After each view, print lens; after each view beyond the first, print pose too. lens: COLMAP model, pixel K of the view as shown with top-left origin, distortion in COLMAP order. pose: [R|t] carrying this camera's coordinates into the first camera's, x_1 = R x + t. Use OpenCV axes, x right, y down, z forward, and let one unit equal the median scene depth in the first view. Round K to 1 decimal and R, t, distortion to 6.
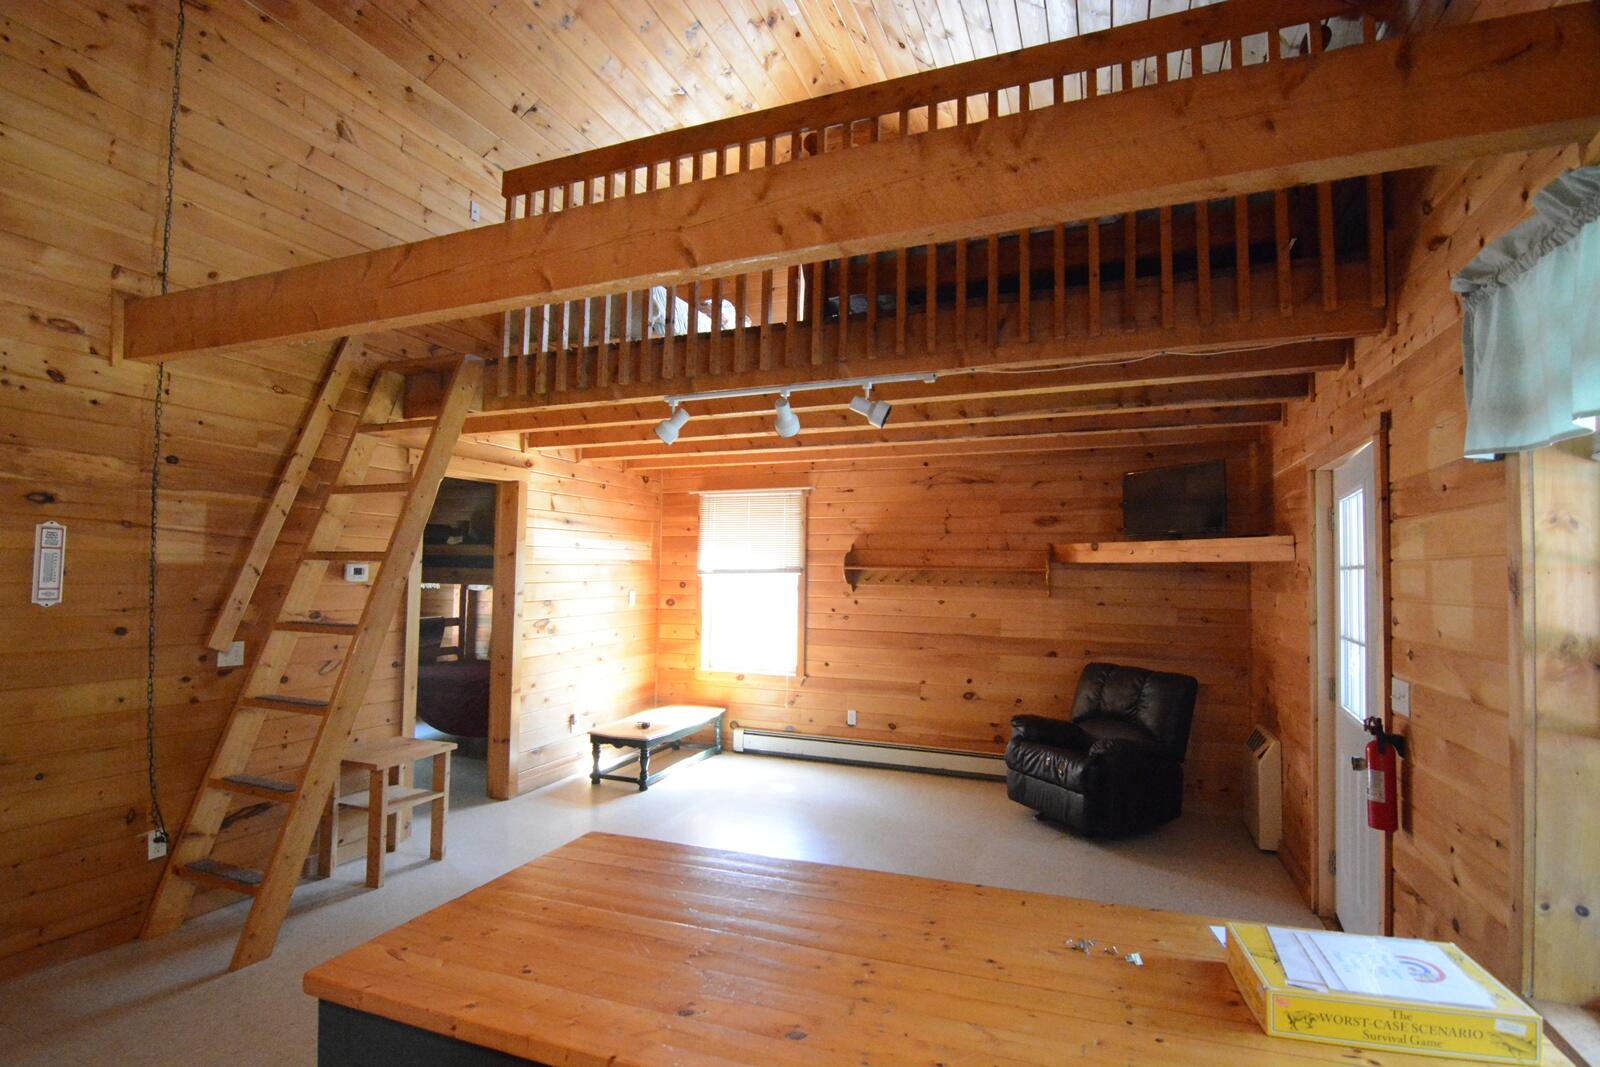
lens RADIAL K [[779.0, 0, 793.1], [0, 779.0, 536.5], [0, 0, 1]] dist [-0.003333, -0.011905]
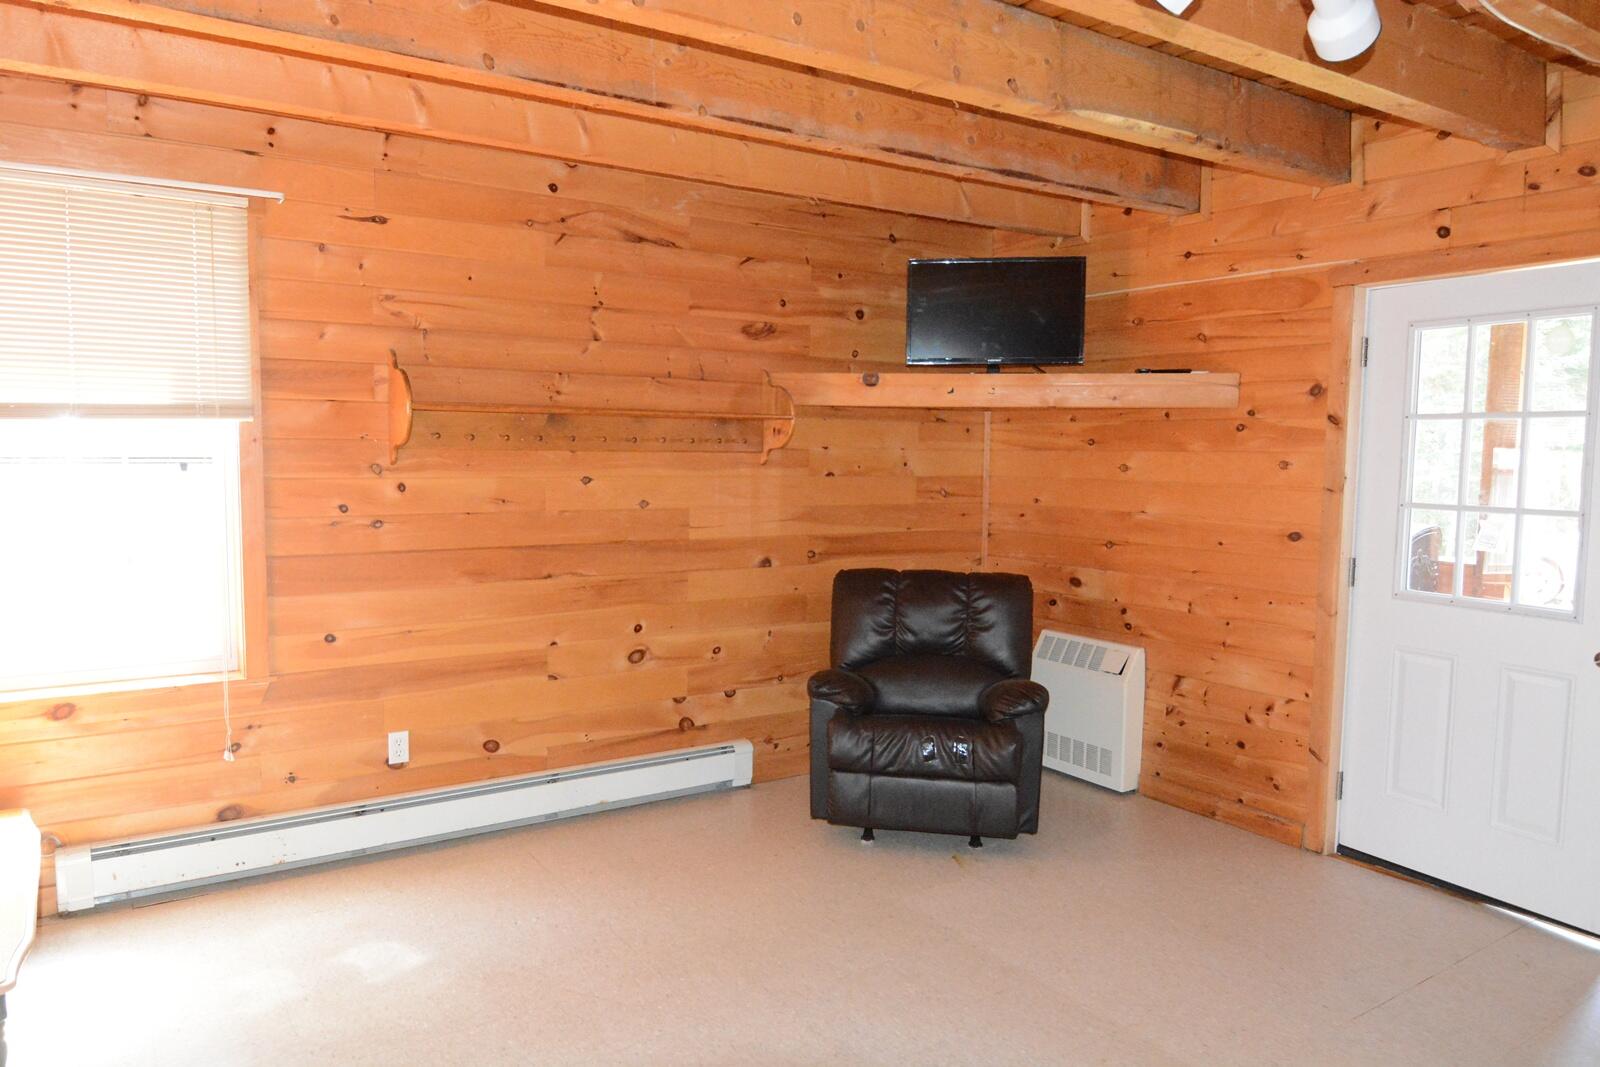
lens RADIAL K [[1093.5, 0, 789.2], [0, 1093.5, 536.4], [0, 0, 1]] dist [0.004175, -0.015803]
pose [[0.561935, -0.074898, 0.823784, -0.324717], [-0.042725, 0.991935, 0.119331, 0.032628], [-0.826077, -0.102252, 0.554203, 0.525048]]
